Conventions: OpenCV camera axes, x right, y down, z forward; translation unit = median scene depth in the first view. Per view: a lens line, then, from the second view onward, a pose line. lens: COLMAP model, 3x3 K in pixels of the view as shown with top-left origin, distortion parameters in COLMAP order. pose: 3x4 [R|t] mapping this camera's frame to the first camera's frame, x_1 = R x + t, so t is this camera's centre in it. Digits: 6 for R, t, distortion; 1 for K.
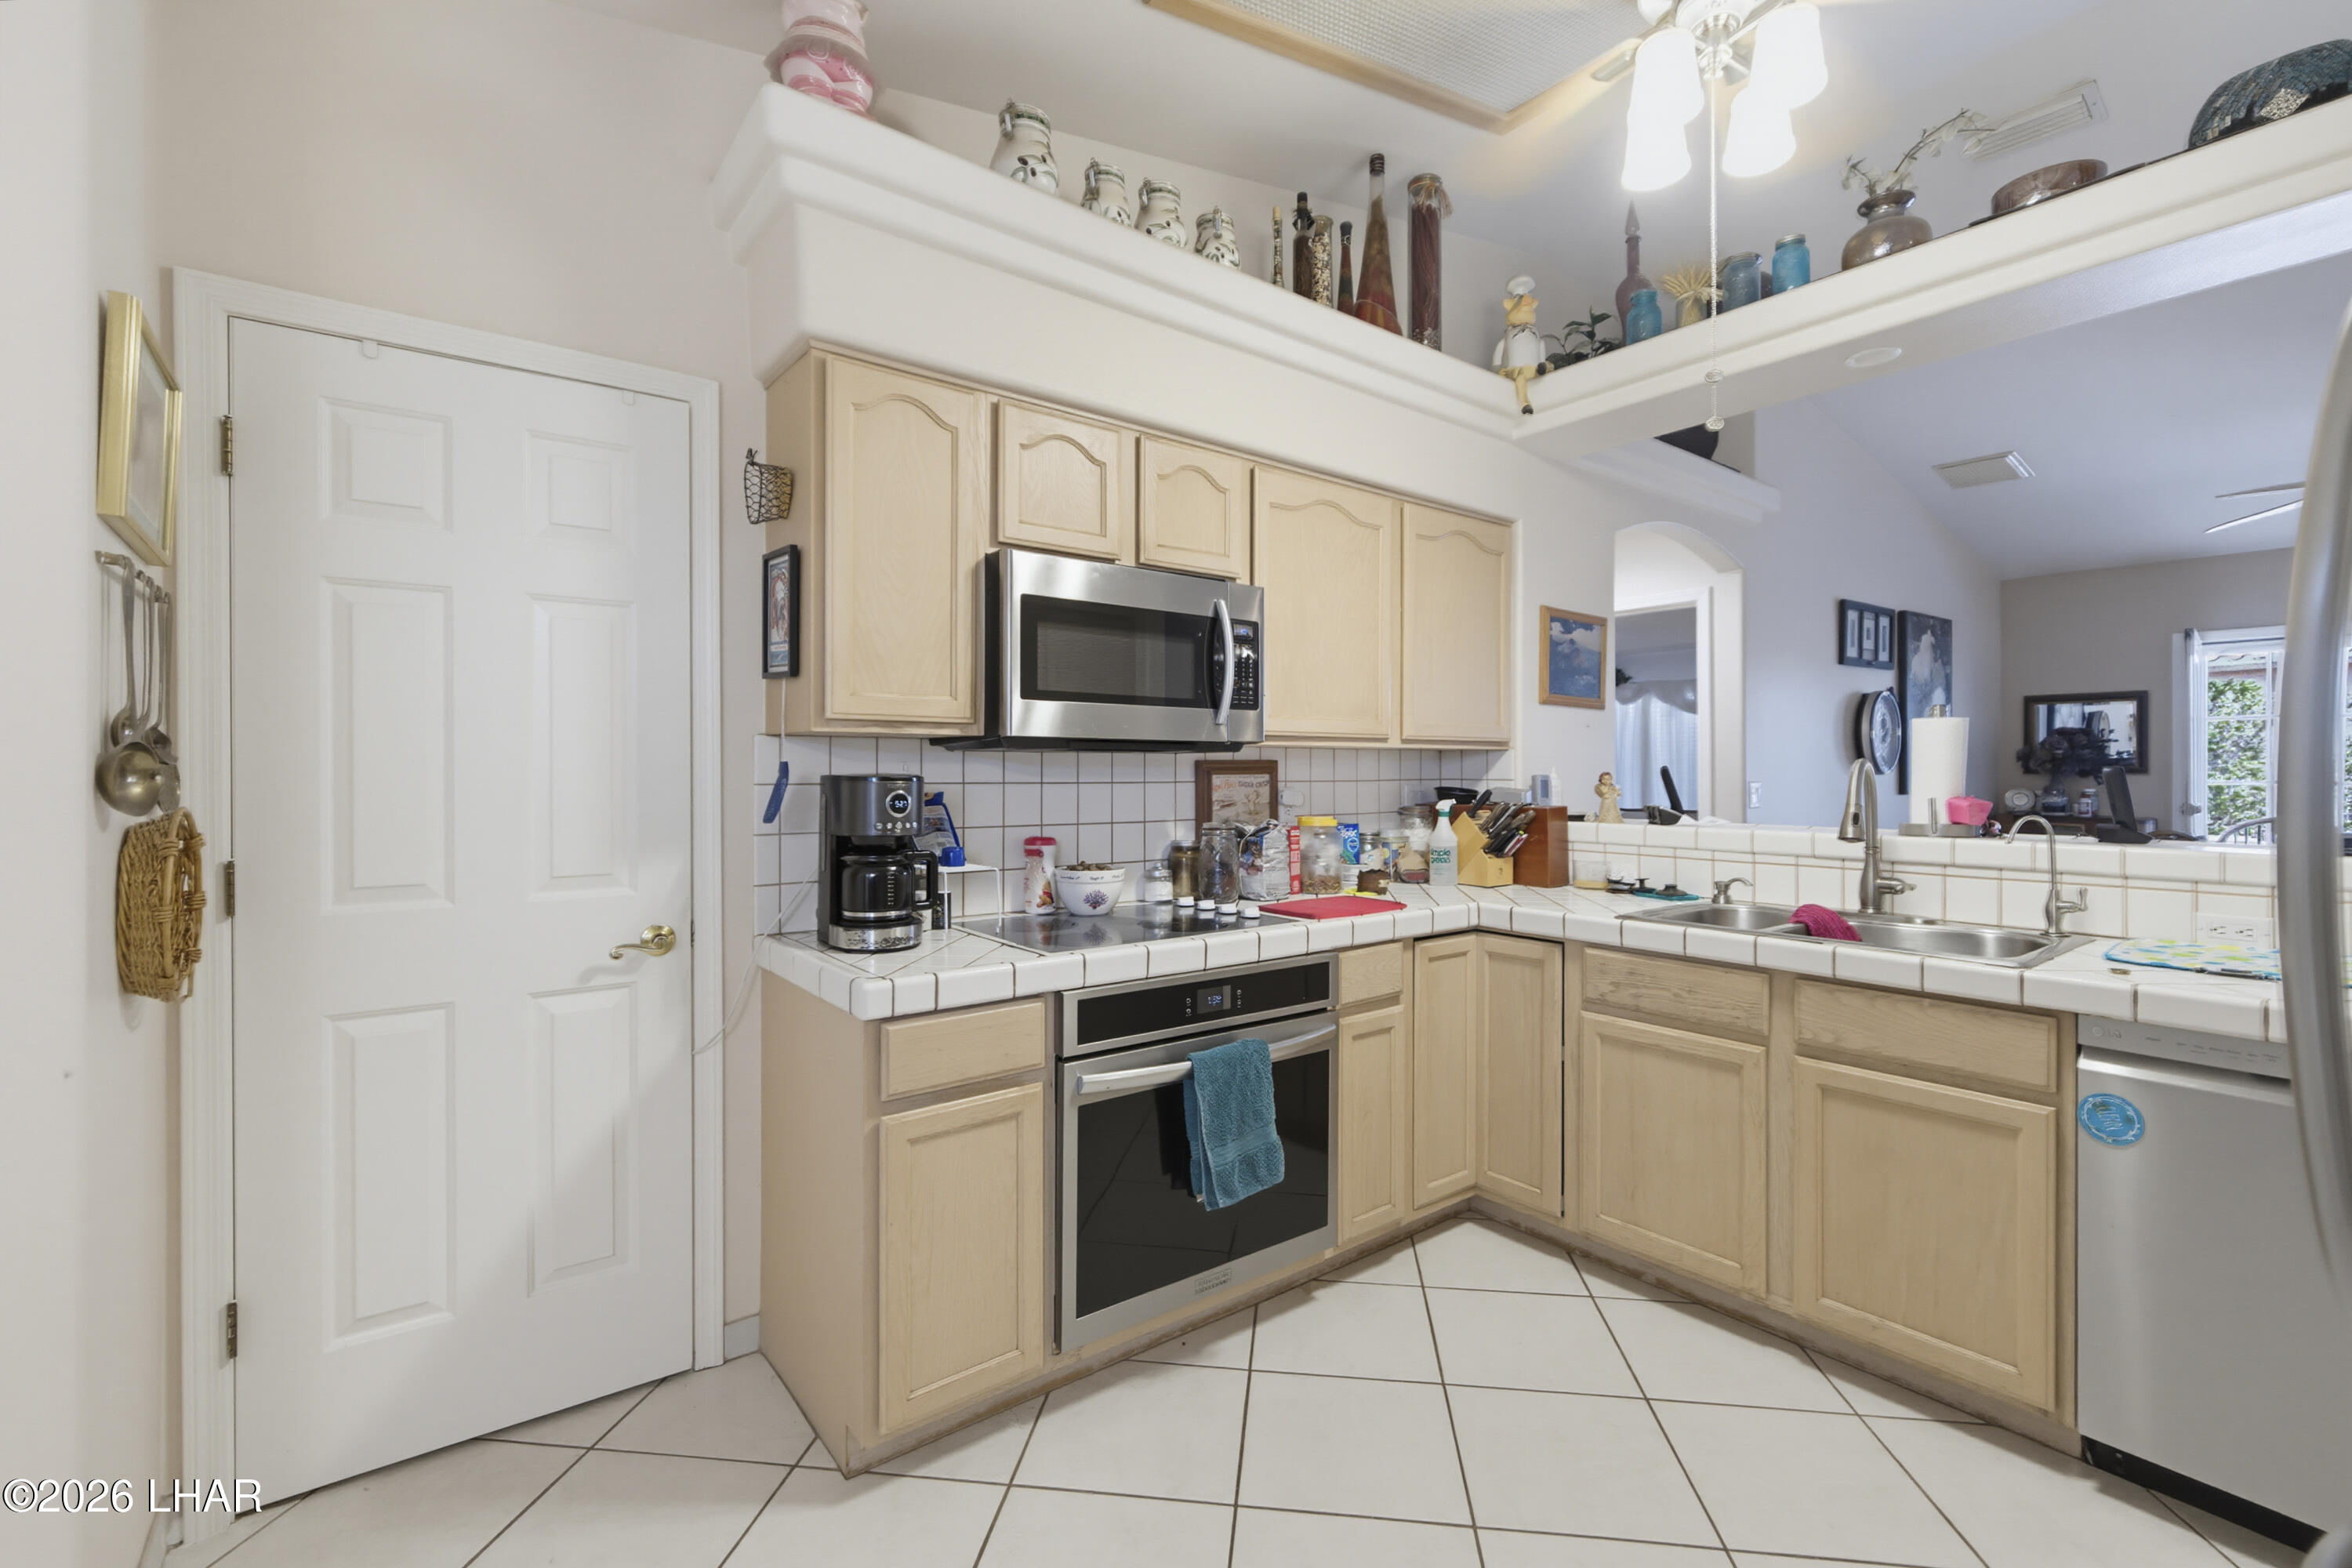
lens RADIAL K [[1008.9, 0, 1176.0], [0, 1008.9, 784.0], [0, 0, 1]] dist [-0.000218, 0.000071]
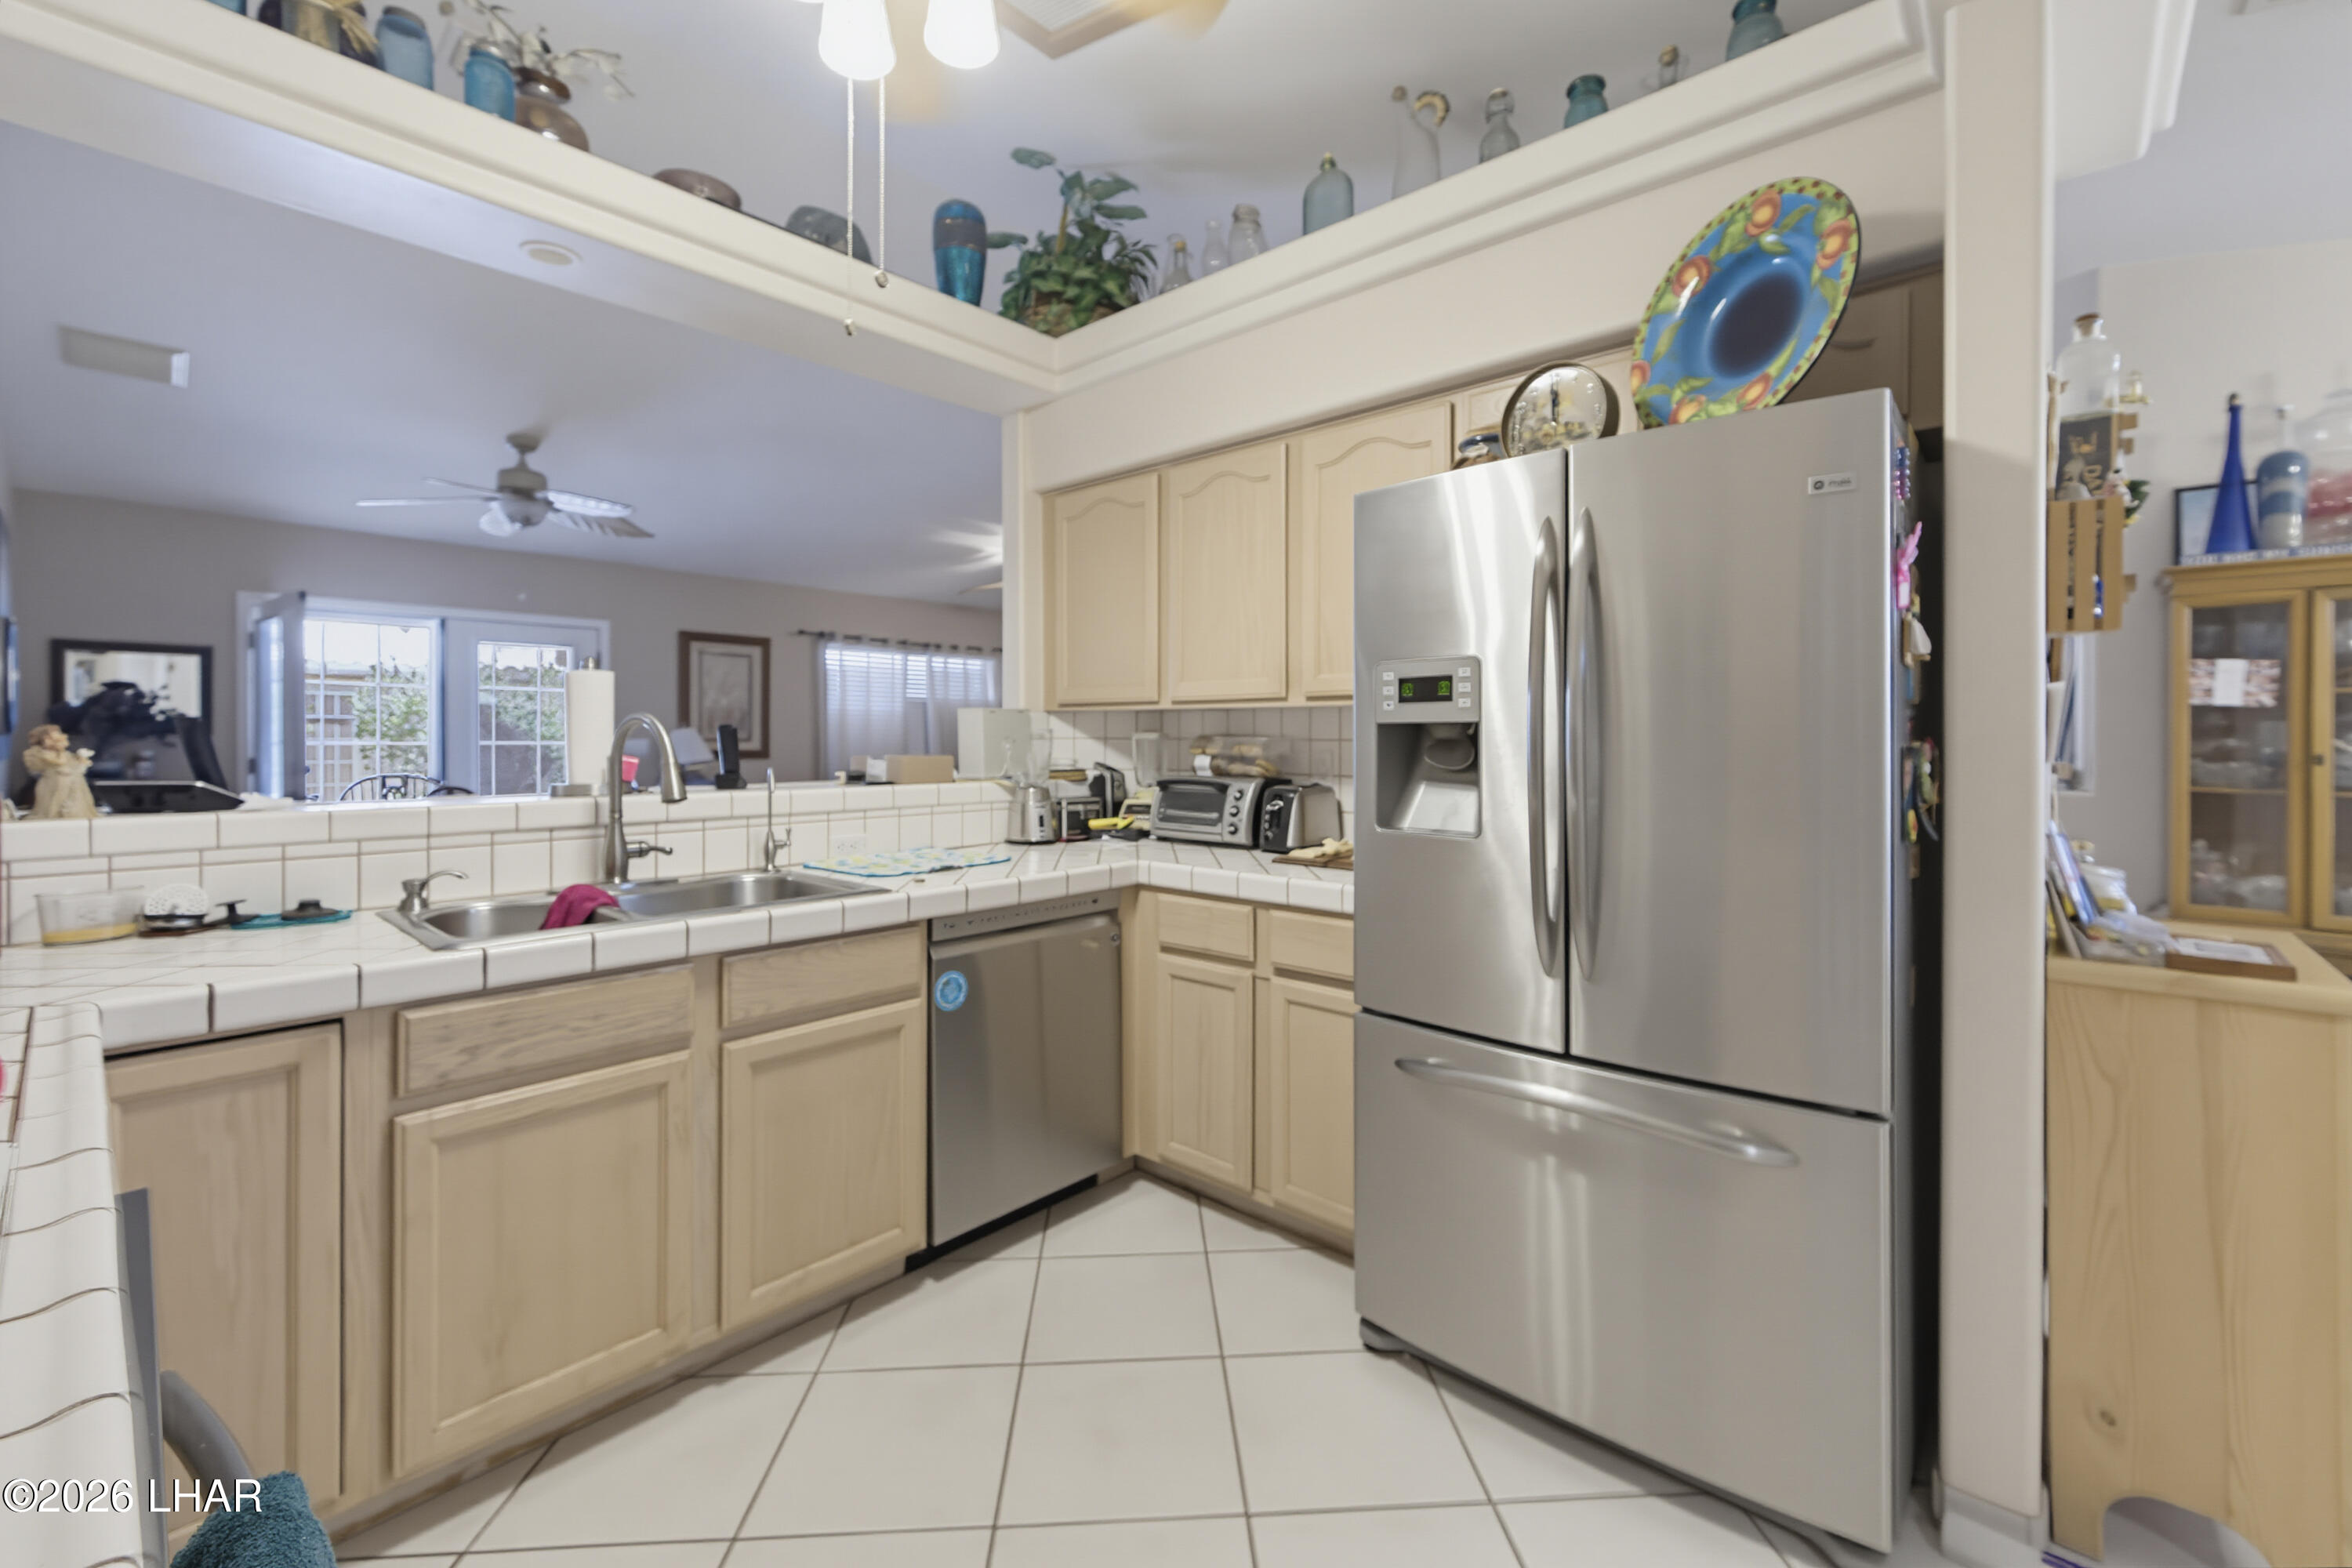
lens RADIAL K [[980.3, 0, 1182.6], [0, 980.3, 756.0], [0, 0, 1]] dist [0.000335, -0.000033]
pose [[-0.185915, -0.020988, 0.982342, -0.252979], [0.014817, 0.999598, 0.024160, 0.000690], [-0.982454, 0.019047, -0.185529, 0.630448]]
